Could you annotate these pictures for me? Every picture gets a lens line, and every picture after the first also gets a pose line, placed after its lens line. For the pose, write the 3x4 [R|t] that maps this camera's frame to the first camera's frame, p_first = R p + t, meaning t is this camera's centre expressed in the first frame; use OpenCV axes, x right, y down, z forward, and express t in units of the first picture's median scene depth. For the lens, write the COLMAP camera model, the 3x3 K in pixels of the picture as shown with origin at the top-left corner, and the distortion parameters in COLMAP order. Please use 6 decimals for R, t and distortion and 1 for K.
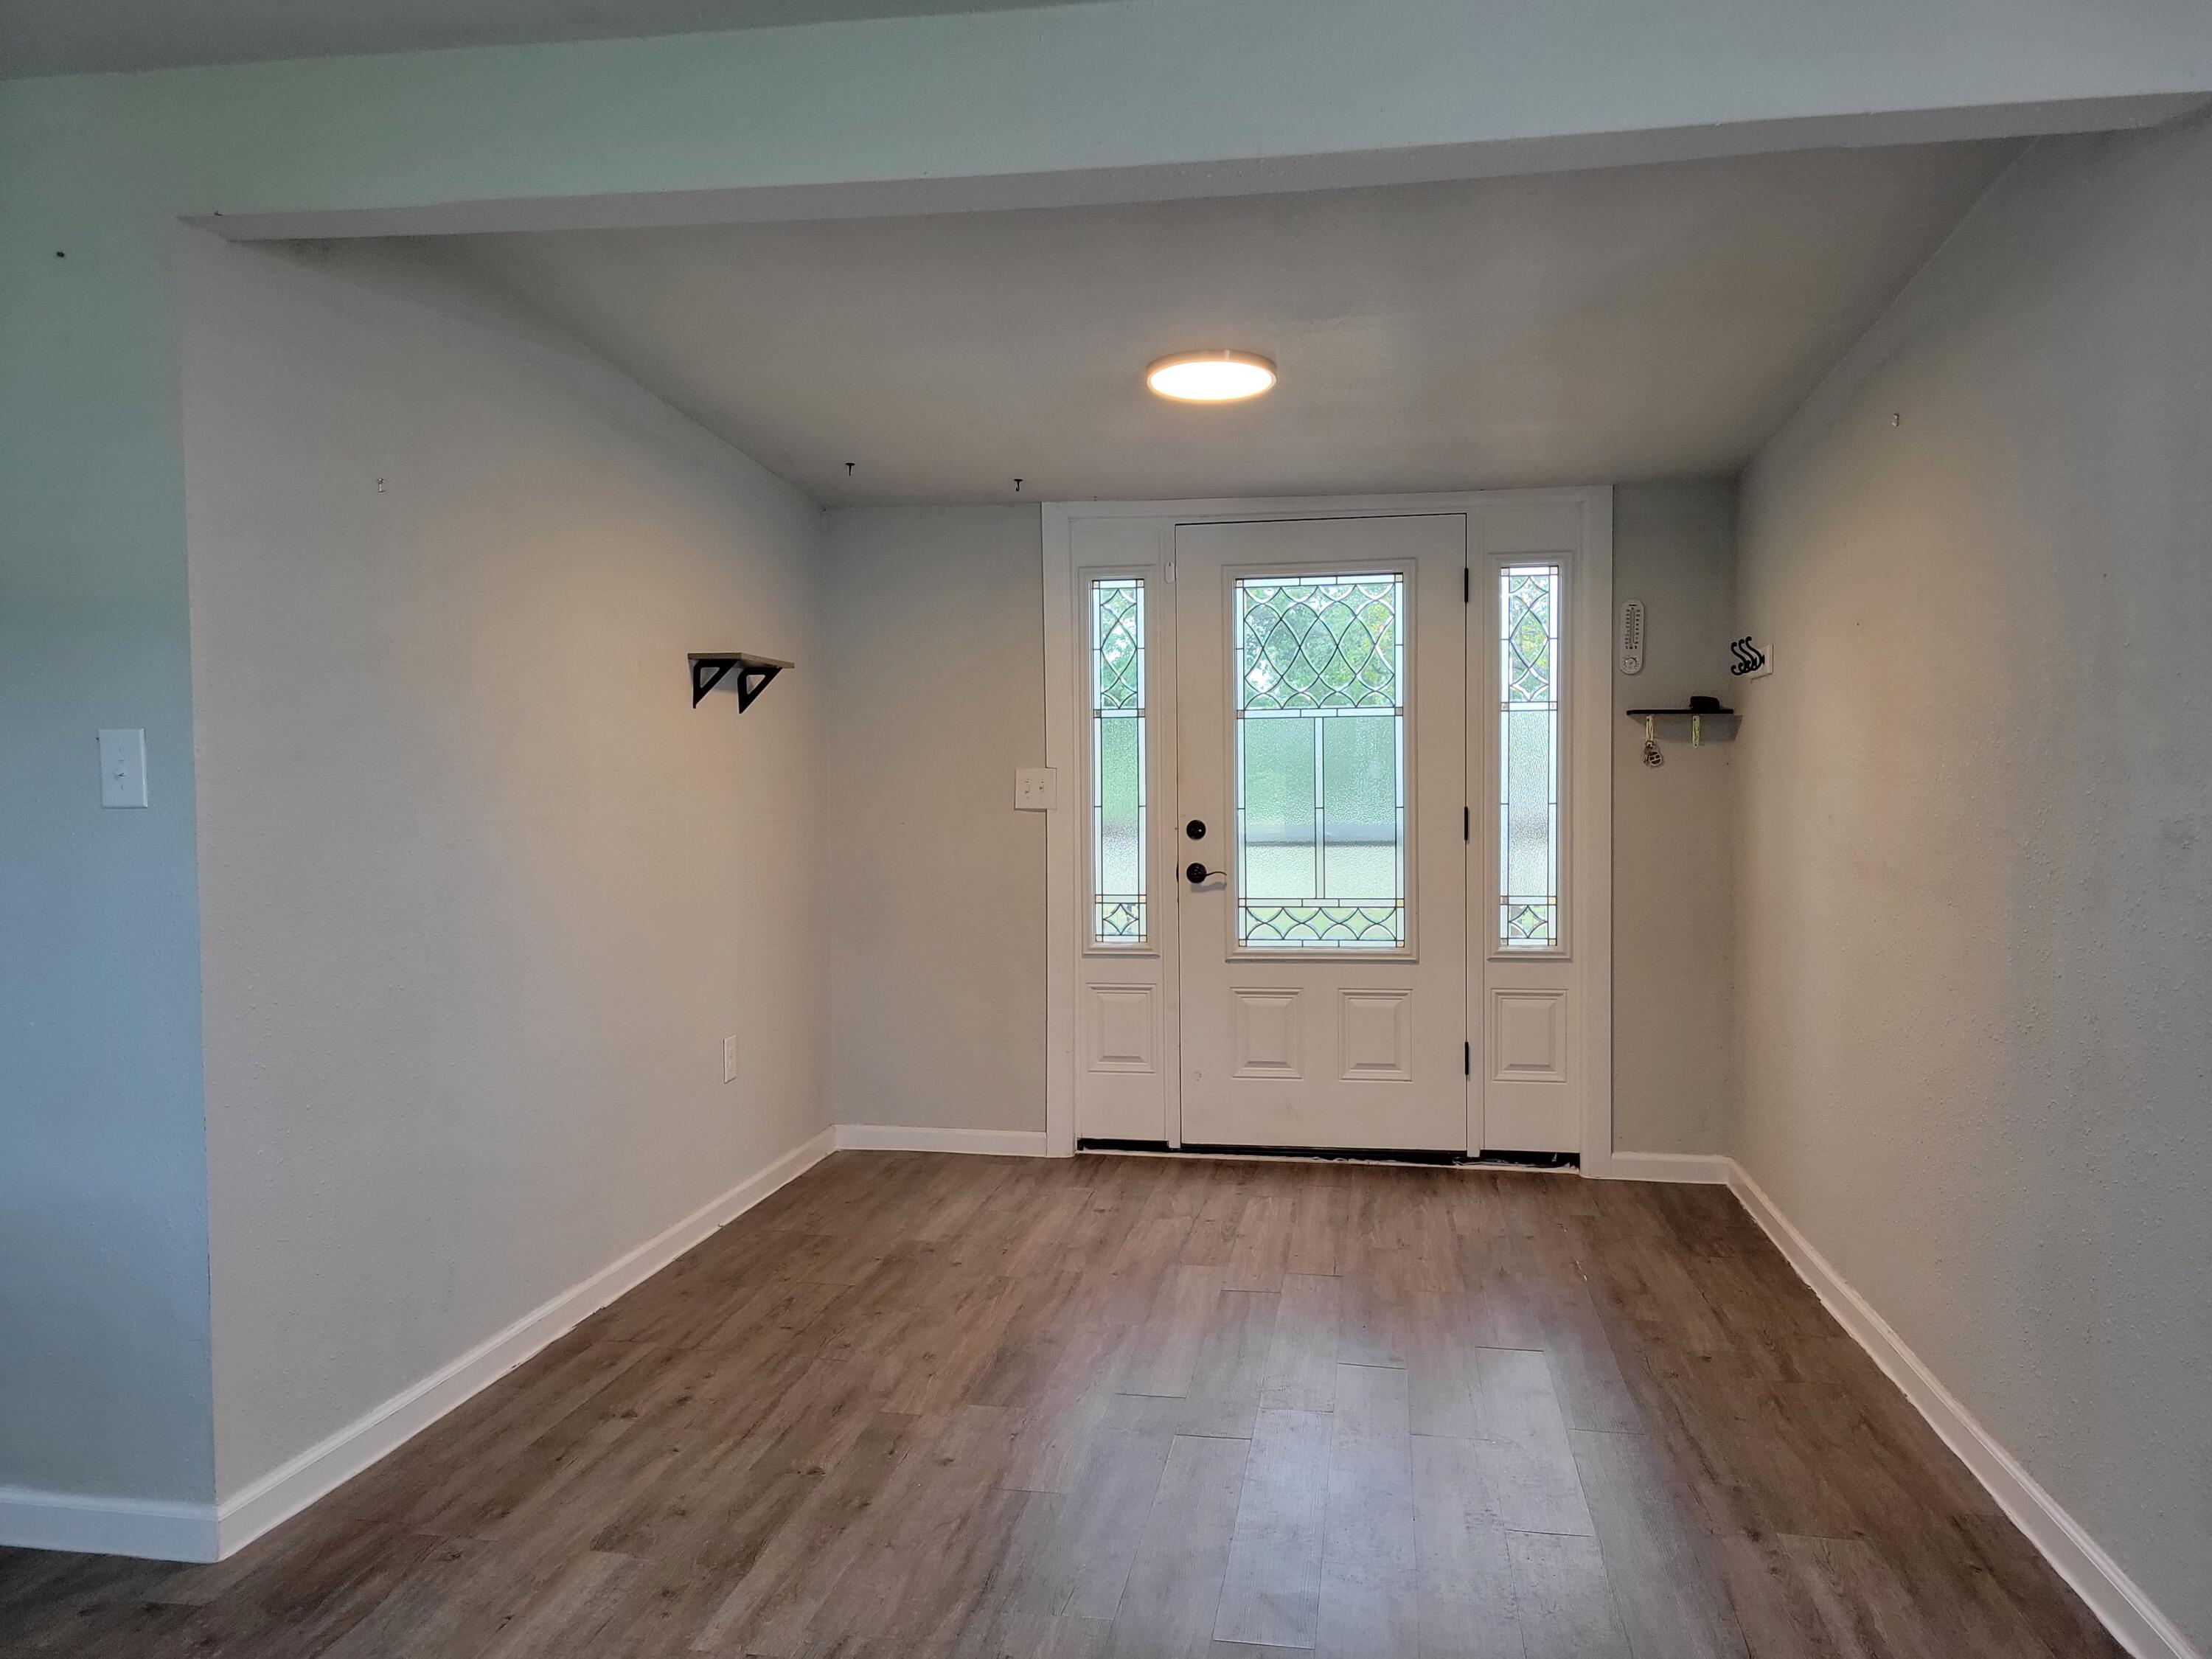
lens RADIAL K [[1668.6, 0, 1091.8], [0, 1668.6, 843.6], [0, 0, 1]] dist [0.046706, -0.034923]
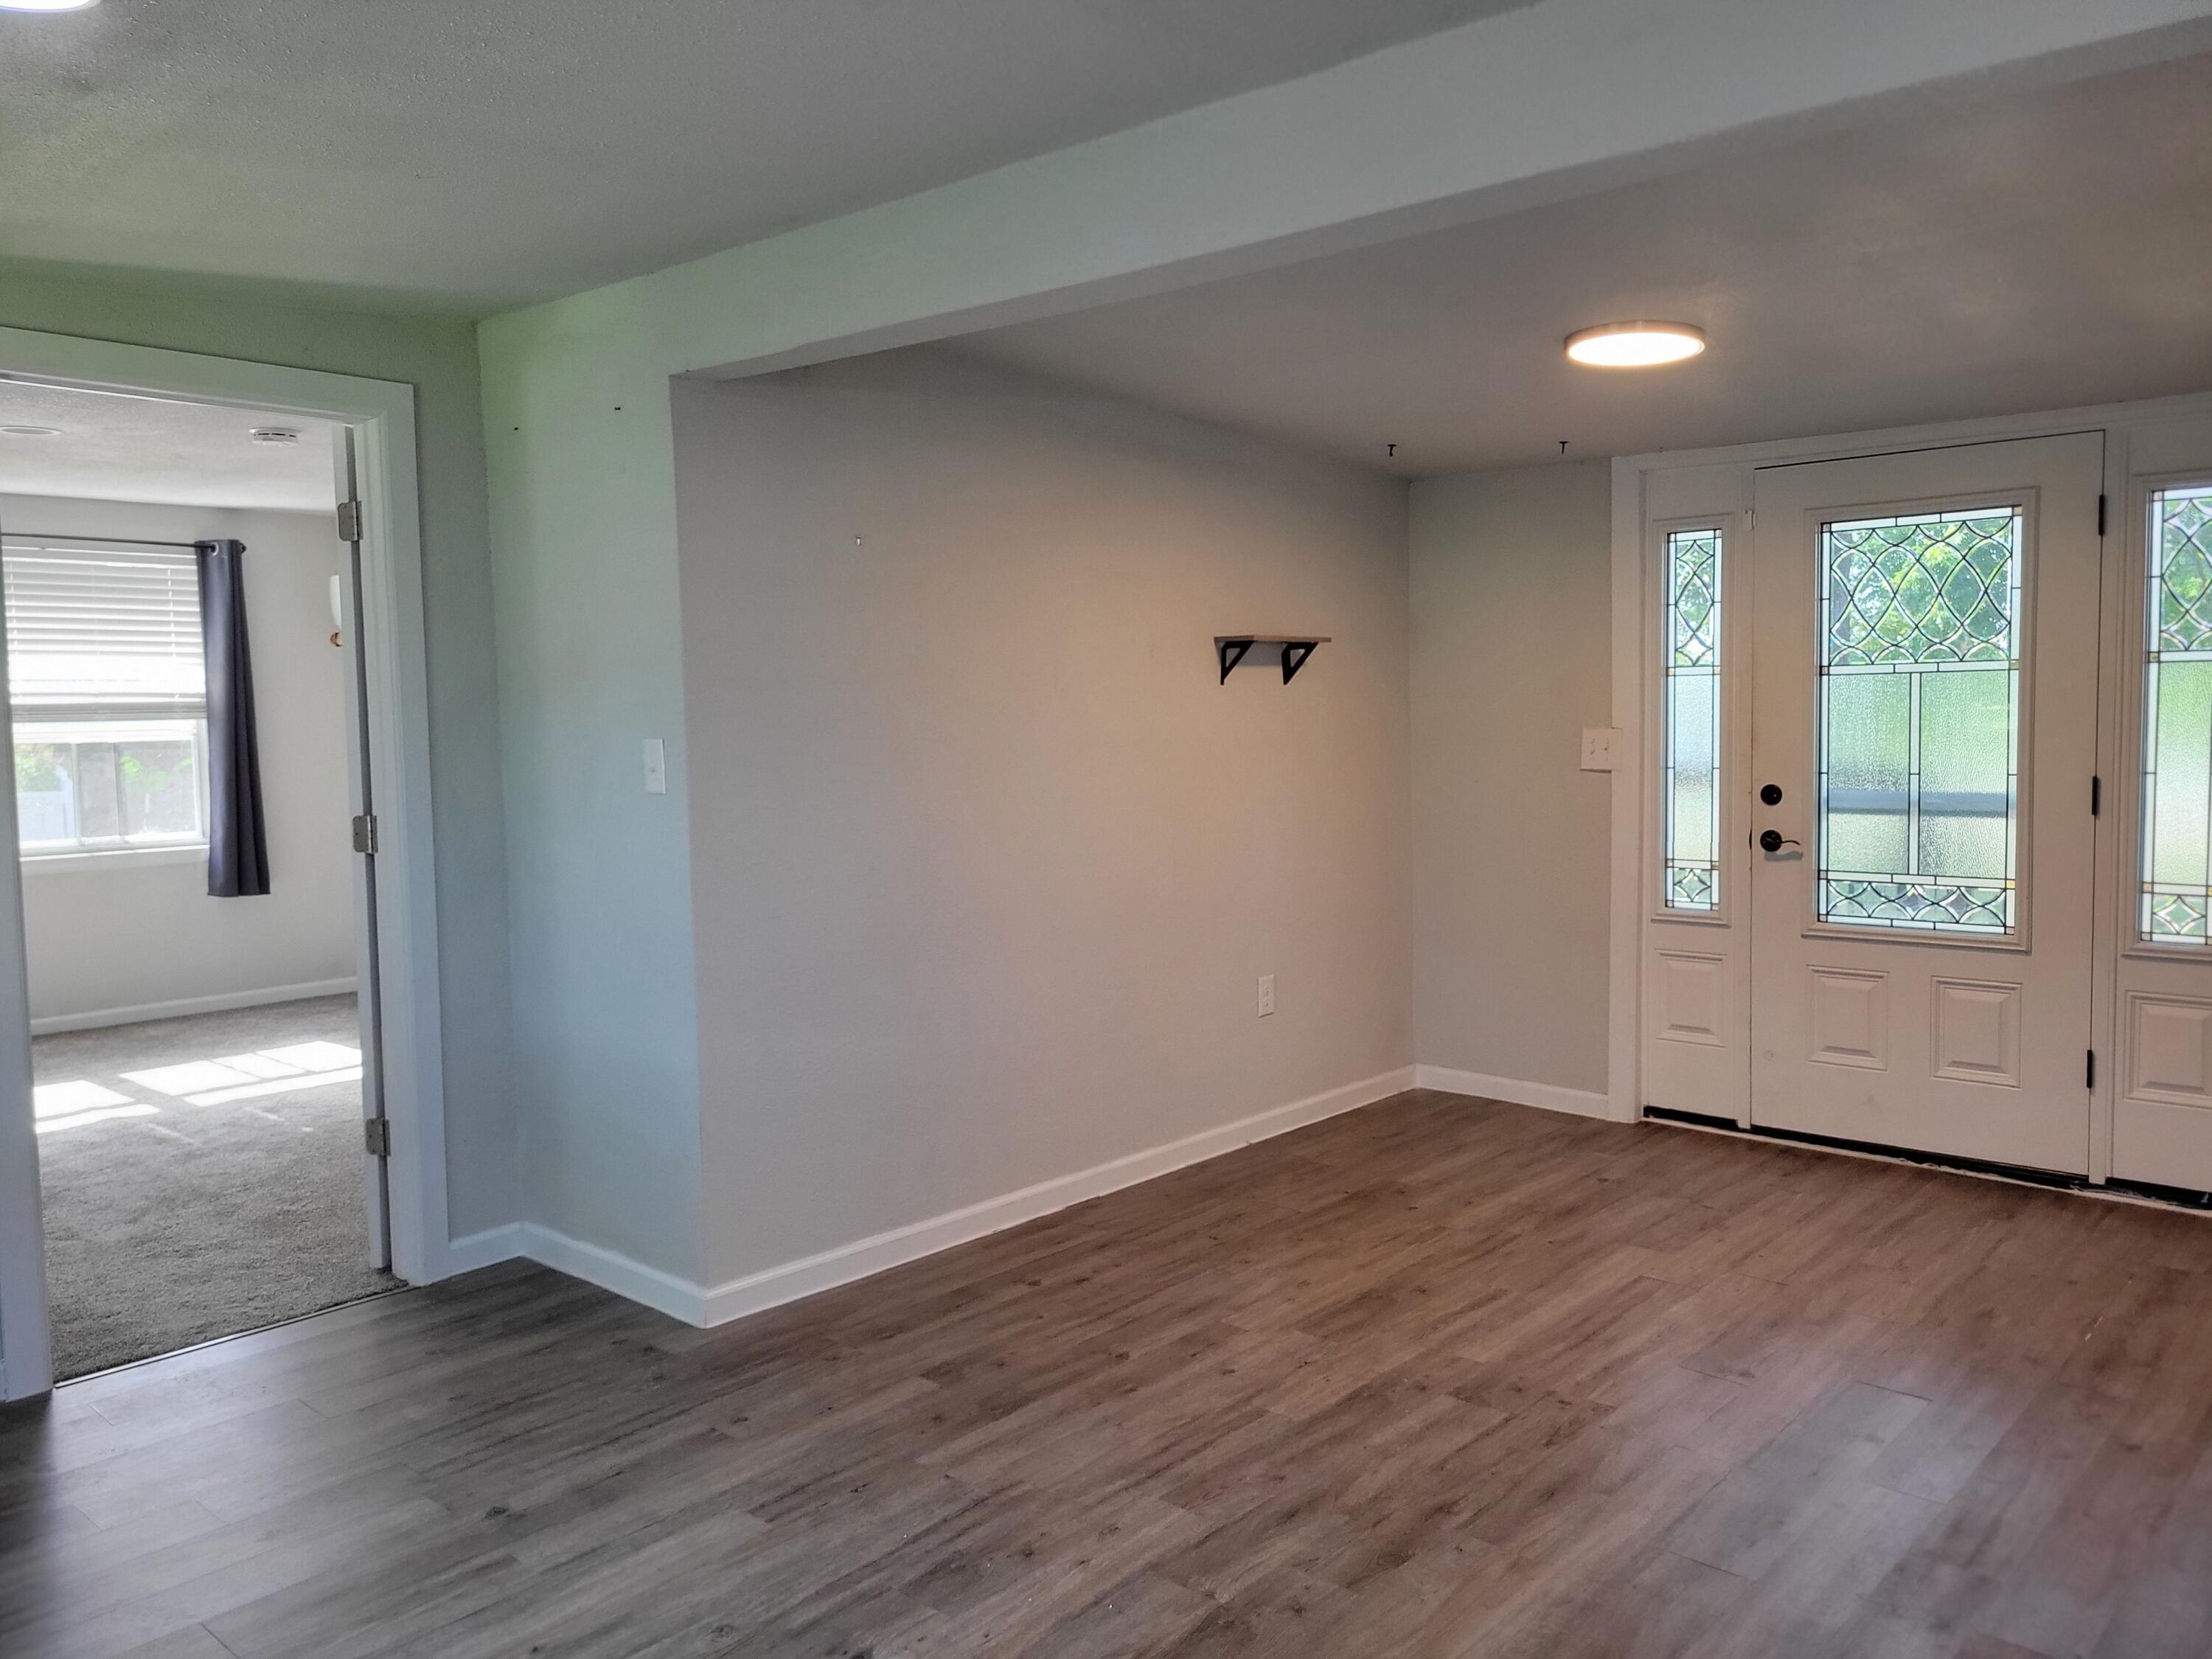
lens RADIAL K [[1668.6, 0, 1092.3], [0, 1668.6, 817.2], [0, 0, 1]] dist [0.046706, -0.034923]
pose [[0.846837, 0.028653, -0.531080, 0.275385], [-0.008628, 0.999156, 0.040149, -0.034440], [0.531782, -0.029417, 0.846370, -0.001931]]
